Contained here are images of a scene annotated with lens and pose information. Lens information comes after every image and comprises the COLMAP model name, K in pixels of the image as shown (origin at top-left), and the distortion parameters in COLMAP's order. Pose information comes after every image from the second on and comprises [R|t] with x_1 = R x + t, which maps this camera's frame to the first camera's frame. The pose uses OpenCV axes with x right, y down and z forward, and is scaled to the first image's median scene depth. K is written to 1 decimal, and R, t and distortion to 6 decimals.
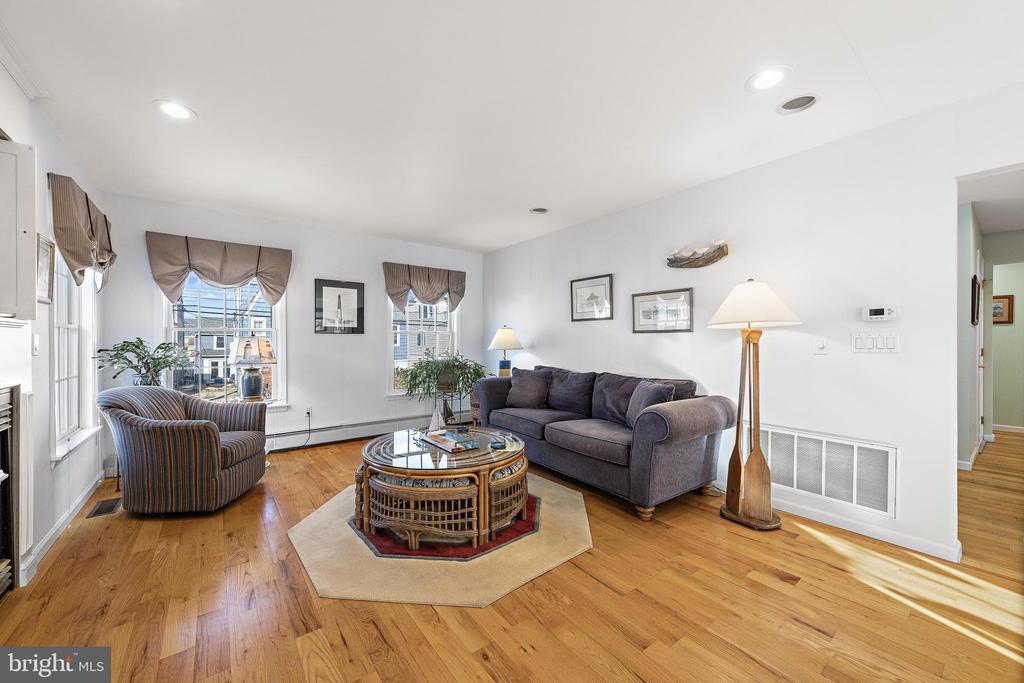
lens RADIAL K [[392.9, 0, 515.8], [0, 392.9, 344.5], [0, 0, 1]] dist [0.002840, -0.000599]
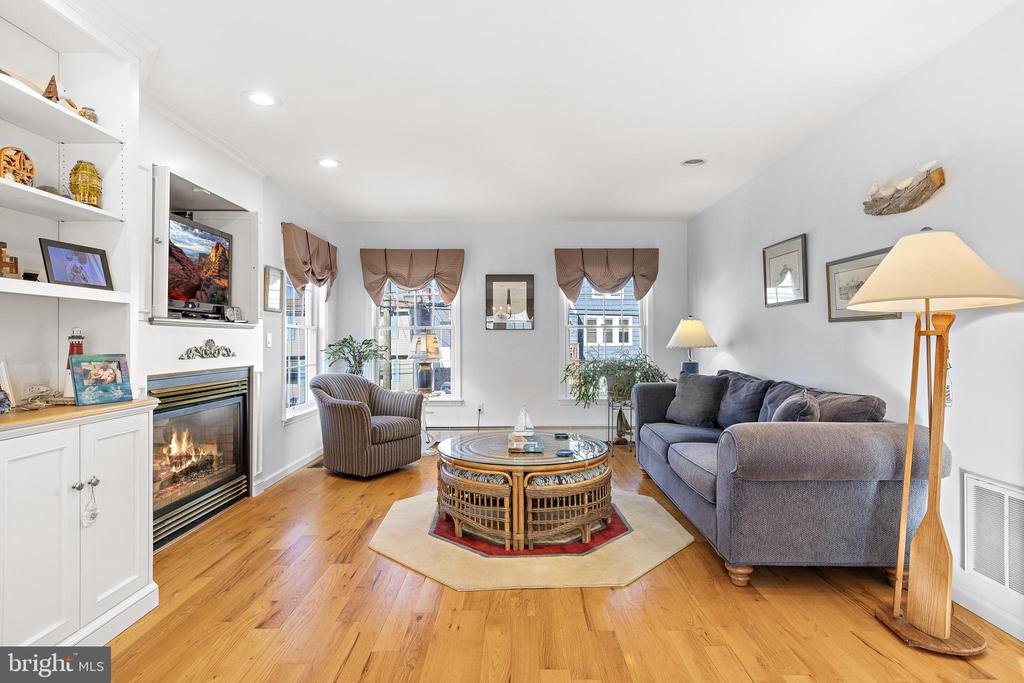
lens RADIAL K [[533.6, 0, 515.7], [0, 533.6, 336.4], [0, 0, 1]] dist [0.000137, 0.000753]
pose [[0.788192, -0.007252, -0.615387, 0.549005], [-0.001935, 0.999896, -0.014262, 0.009943], [0.615426, 0.012432, 0.788096, -0.014942]]
